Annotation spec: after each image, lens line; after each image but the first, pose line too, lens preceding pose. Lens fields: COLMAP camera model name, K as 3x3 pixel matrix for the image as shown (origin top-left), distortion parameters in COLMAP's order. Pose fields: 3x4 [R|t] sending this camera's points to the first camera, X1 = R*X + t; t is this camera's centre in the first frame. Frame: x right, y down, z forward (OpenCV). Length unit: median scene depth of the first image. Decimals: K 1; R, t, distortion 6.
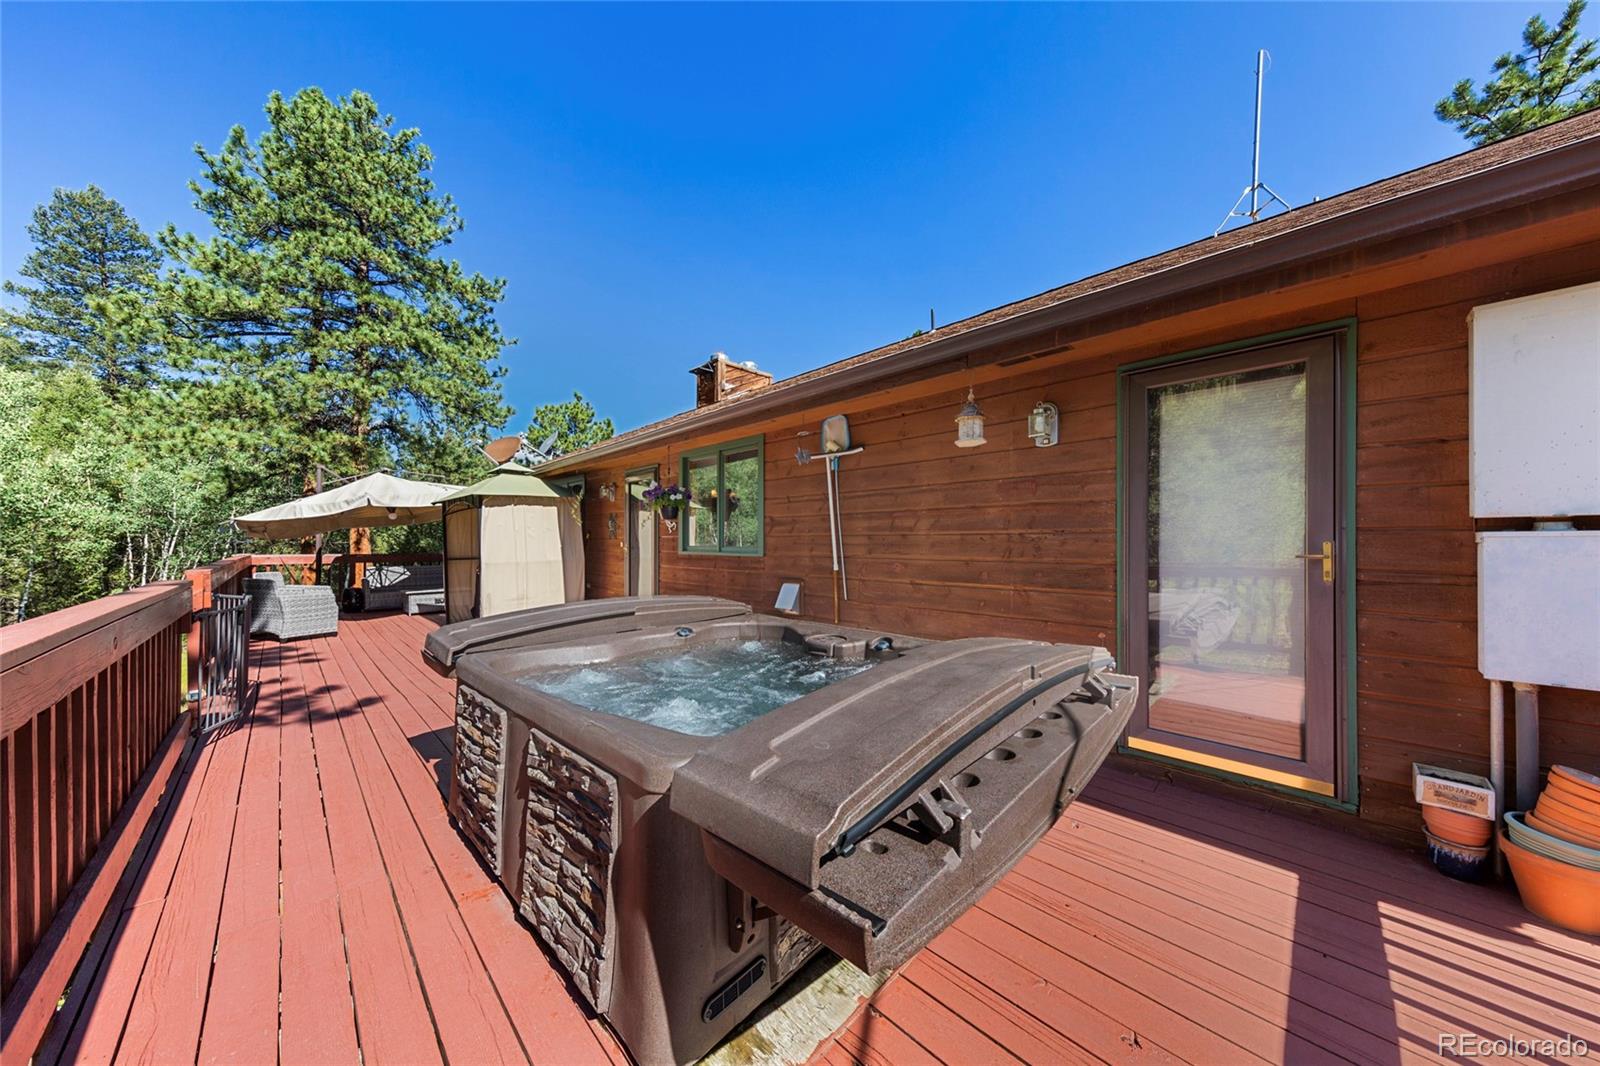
lens RADIAL K [[501.0, 0, 800.0], [0, 501.0, 533.0], [0, 0, 1]] dist [0.004775, 0.000006]
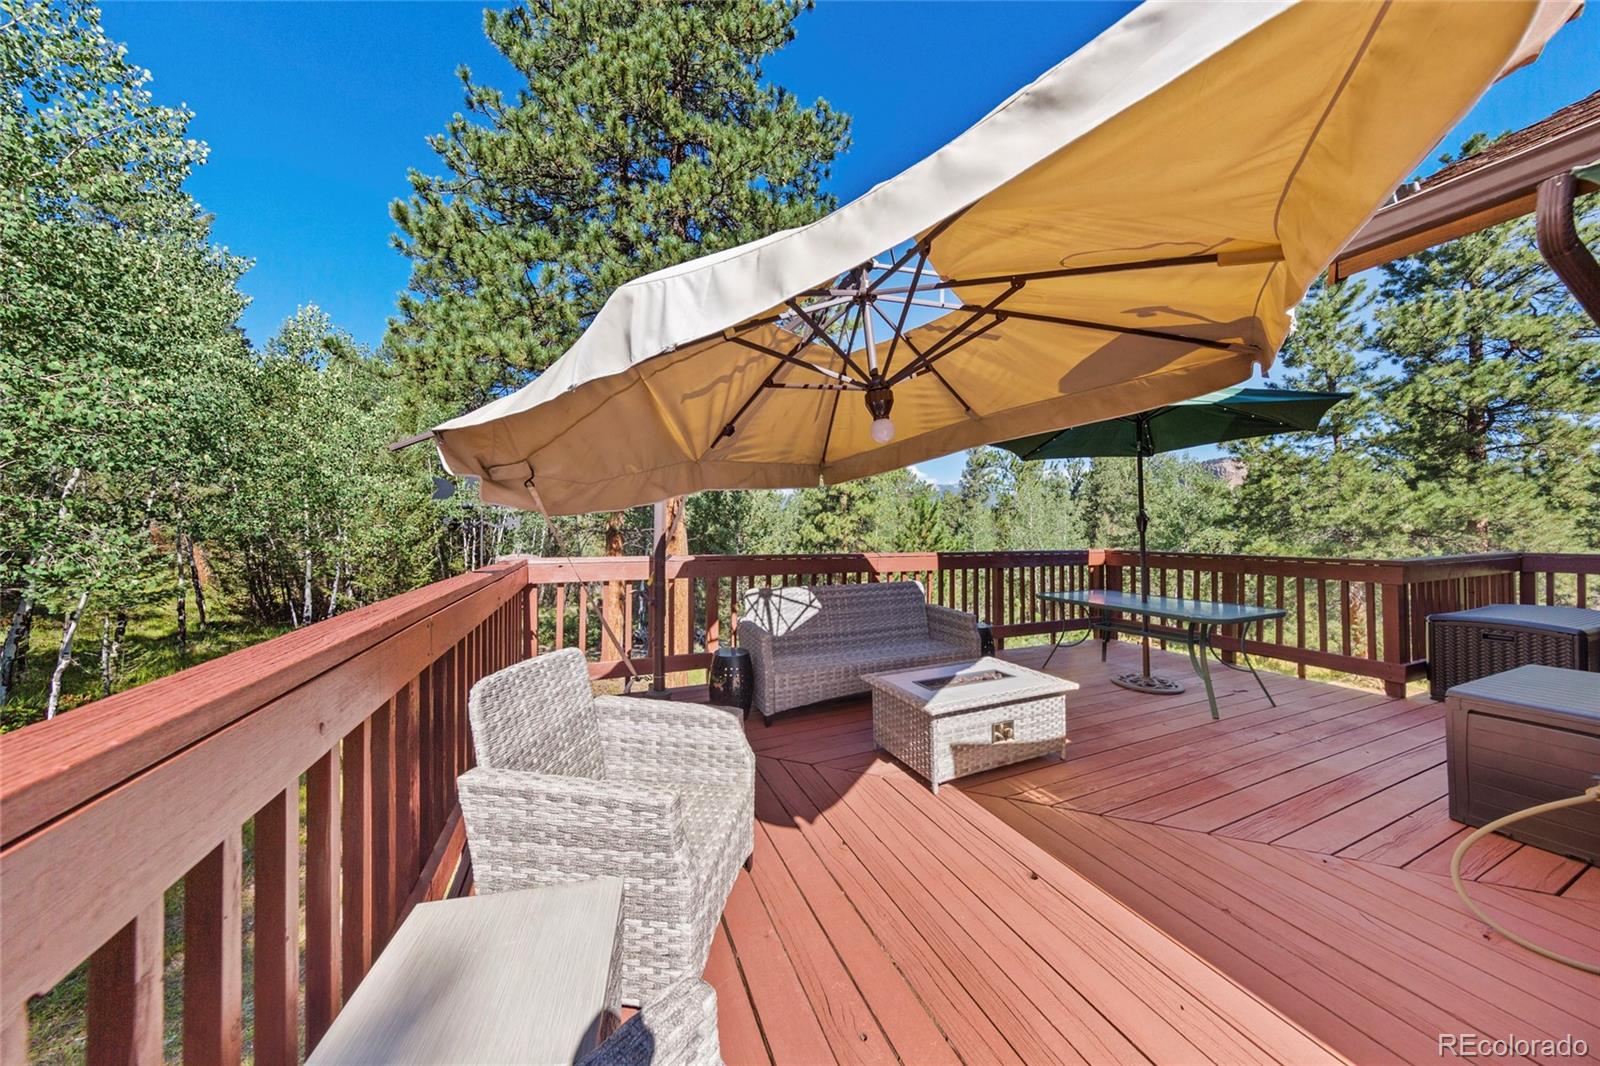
lens RADIAL K [[501.0, 0, 800.0], [0, 501.0, 533.0], [0, 0, 1]] dist [0.004775, 0.000006]
pose [[0.928553, 0.020590, -0.370627, -0.659849], [-0.014085, 0.999696, 0.020249, 0.013582], [0.370931, -0.013582, 0.928561, 0.629217]]
